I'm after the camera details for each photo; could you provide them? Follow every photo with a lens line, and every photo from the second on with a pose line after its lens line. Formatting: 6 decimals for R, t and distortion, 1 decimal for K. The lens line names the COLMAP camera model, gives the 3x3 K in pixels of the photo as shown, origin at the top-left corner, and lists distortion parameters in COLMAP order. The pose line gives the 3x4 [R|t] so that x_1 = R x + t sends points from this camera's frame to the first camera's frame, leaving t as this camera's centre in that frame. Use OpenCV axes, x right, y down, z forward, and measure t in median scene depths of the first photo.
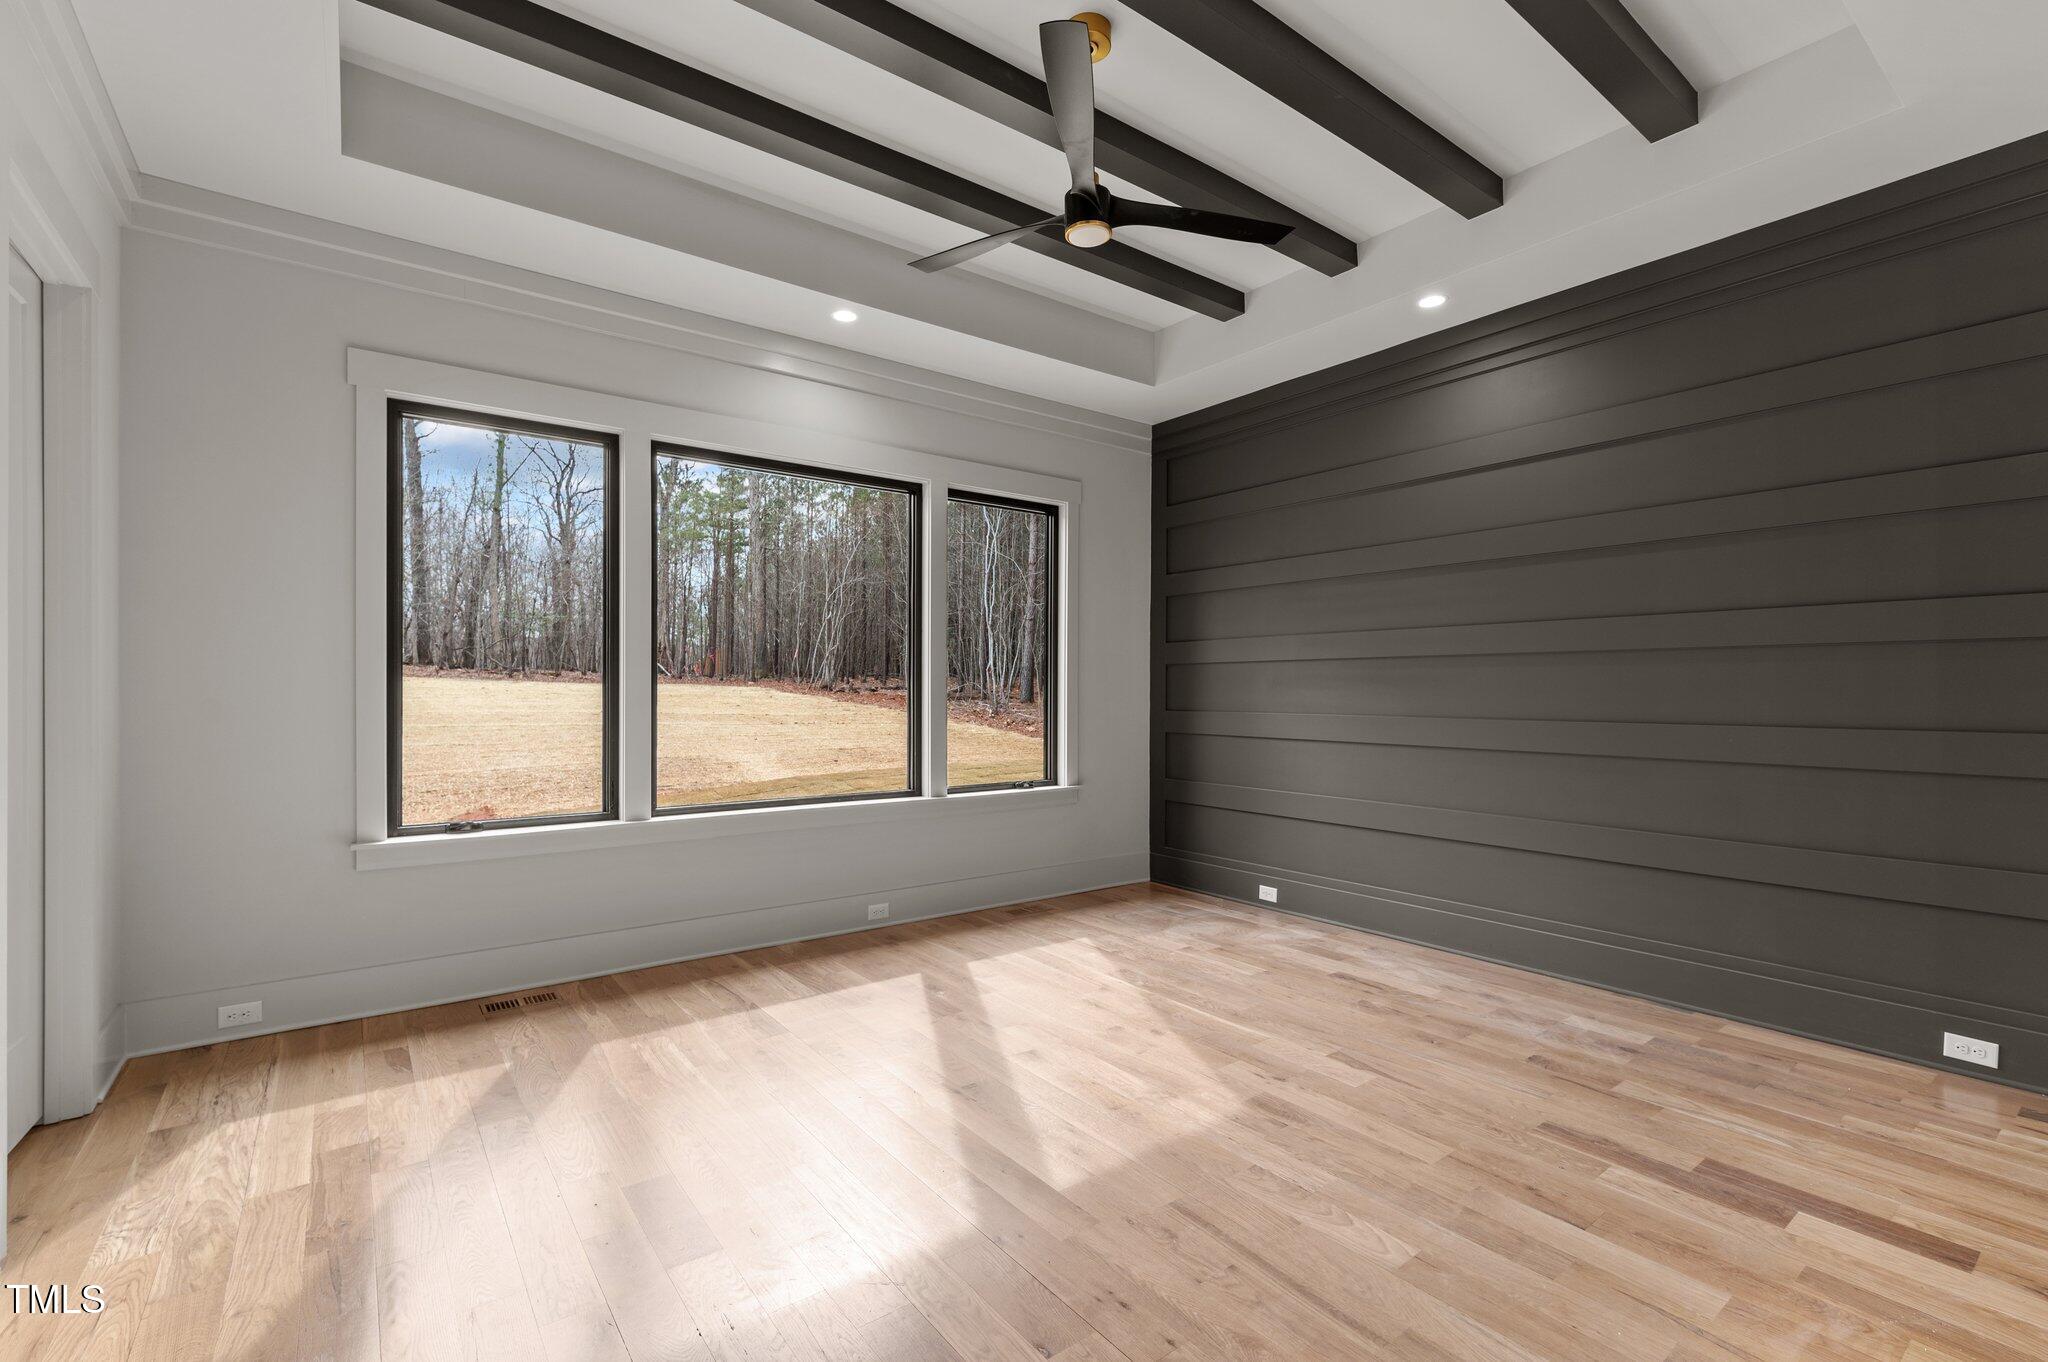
lens RADIAL K [[893.5, 0, 1010.5], [0, 893.5, 685.2], [0, 0, 1]] dist [0.001736, -0.001142]
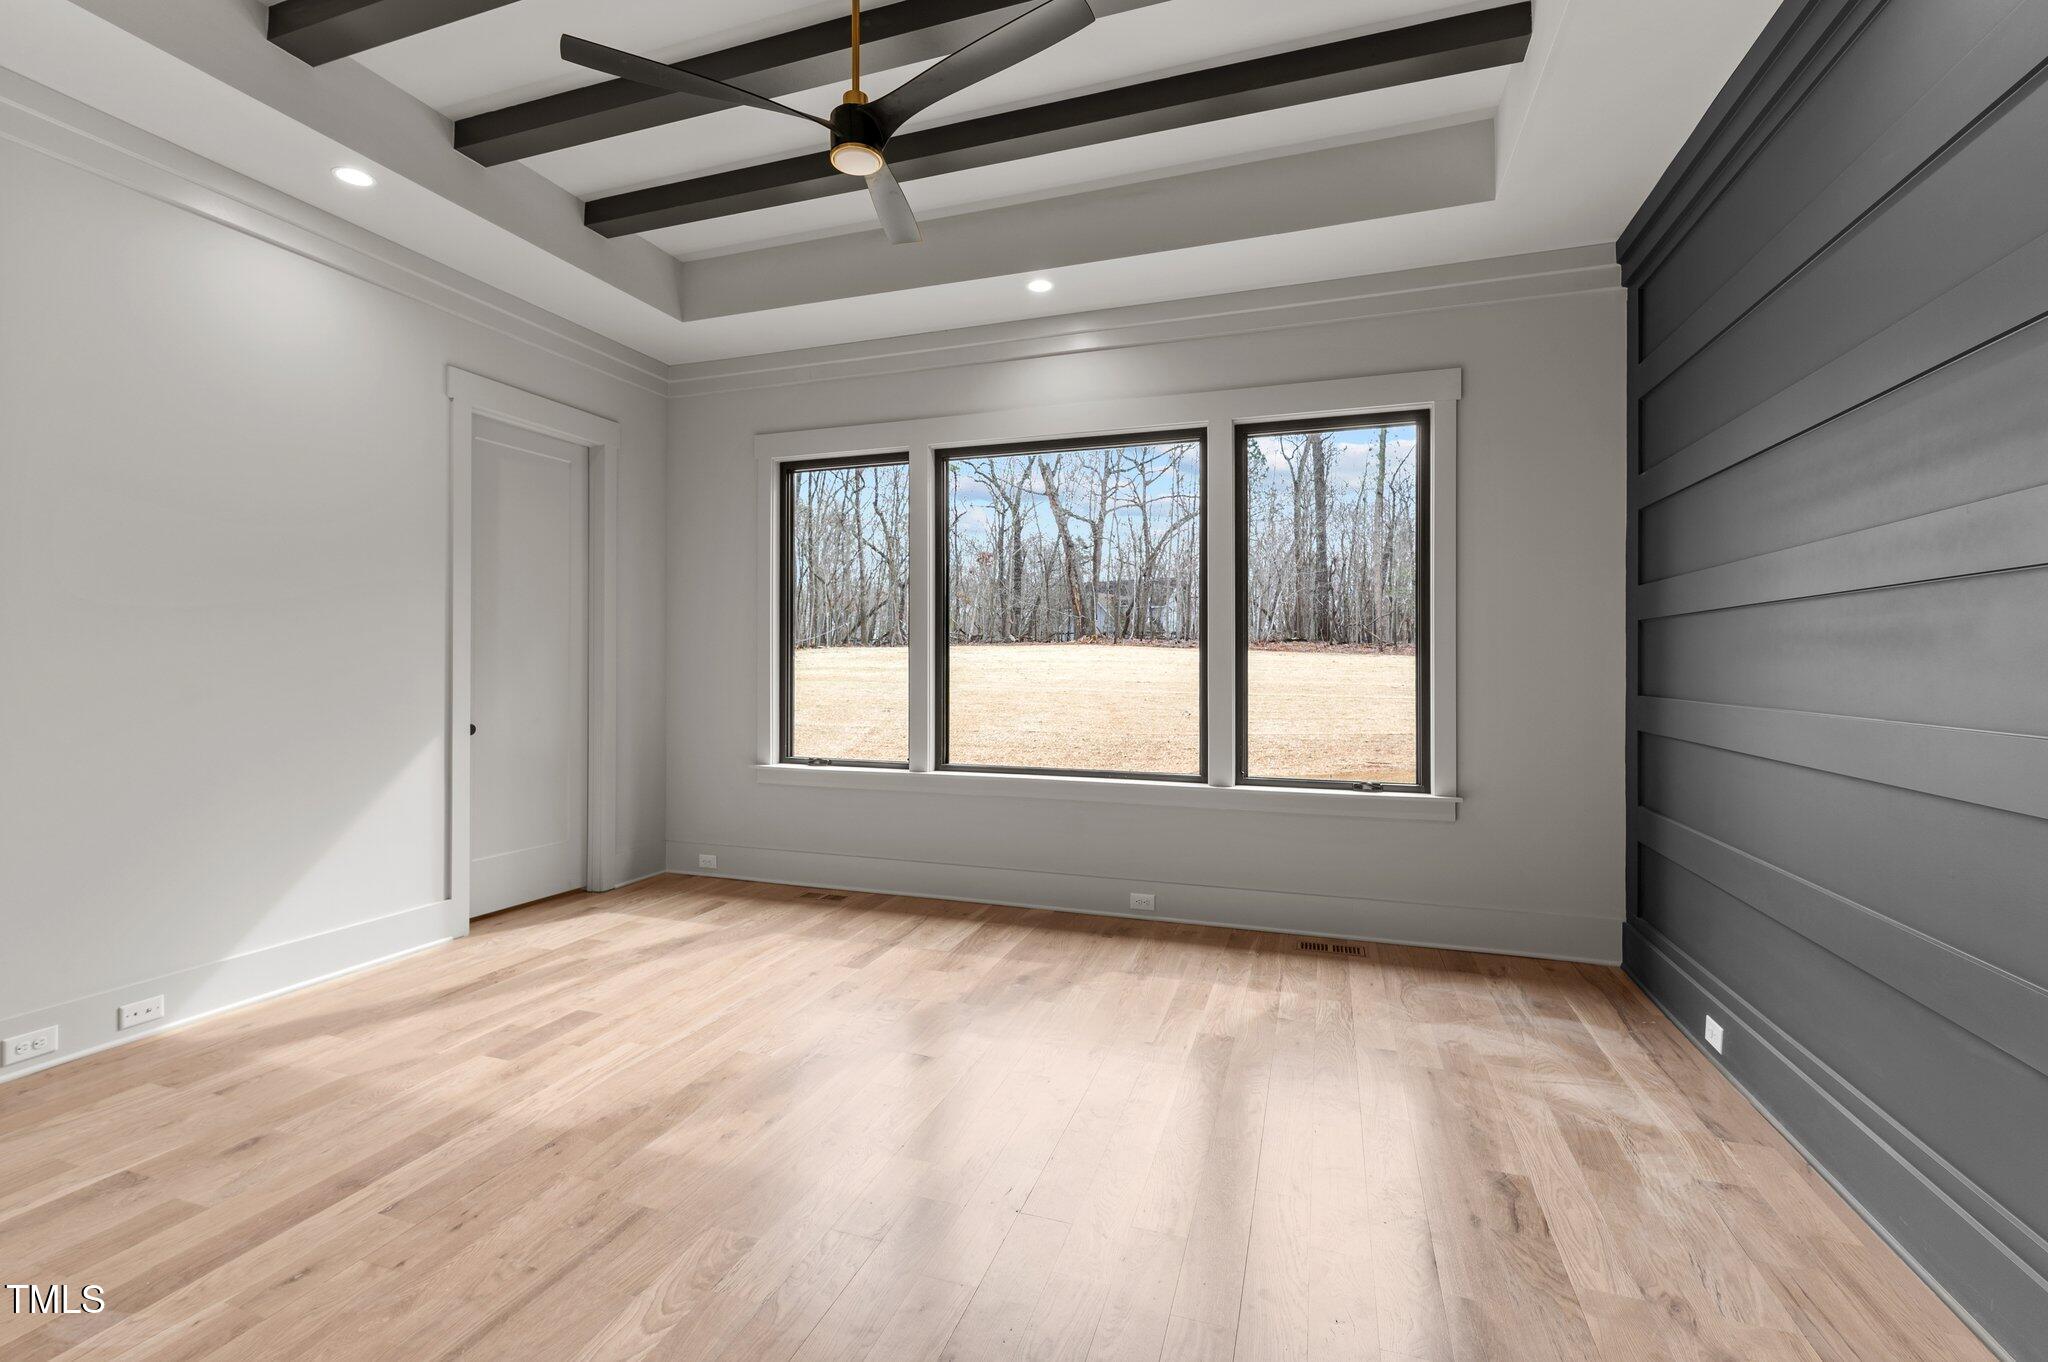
lens RADIAL K [[893.5, 0, 1015.6], [0, 893.5, 673.8], [0, 0, 1]] dist [0.001736, -0.001142]
pose [[0.566068, 0.011169, -0.824283, 0.603098], [0.004672, 0.999849, 0.016756, -0.000505], [0.824345, -0.013336, 0.565930, 0.407196]]
